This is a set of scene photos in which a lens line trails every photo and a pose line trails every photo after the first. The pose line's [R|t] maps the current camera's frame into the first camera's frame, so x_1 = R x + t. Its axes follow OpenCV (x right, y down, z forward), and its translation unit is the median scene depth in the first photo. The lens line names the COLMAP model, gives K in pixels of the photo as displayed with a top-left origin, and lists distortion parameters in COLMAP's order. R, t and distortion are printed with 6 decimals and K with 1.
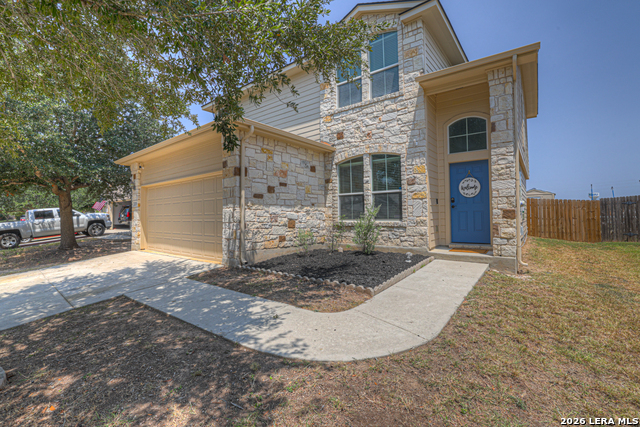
lens RADIAL K [[286.0, 0, 315.0], [0, 286.0, 207.4], [0, 0, 1]] dist [-0.027014, 0.010347]
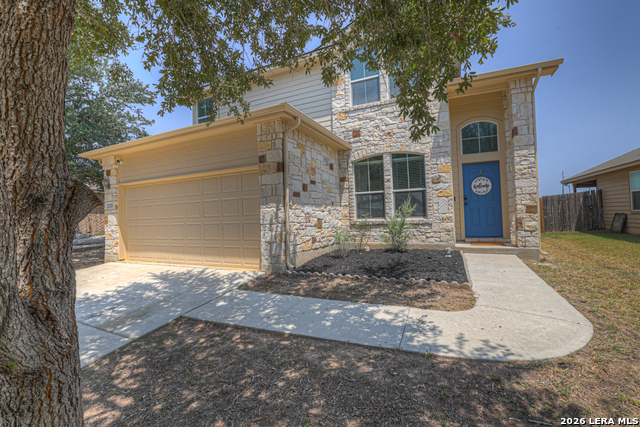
lens RADIAL K [[286.0, 0, 315.7], [0, 286.0, 207.7], [0, 0, 1]] dist [-0.027014, 0.010347]
pose [[0.974018, -0.014994, 0.225975, -0.324352], [0.015598, 0.999878, -0.000884, 0.004478], [-0.225934, 0.004386, 0.974133, 0.082538]]
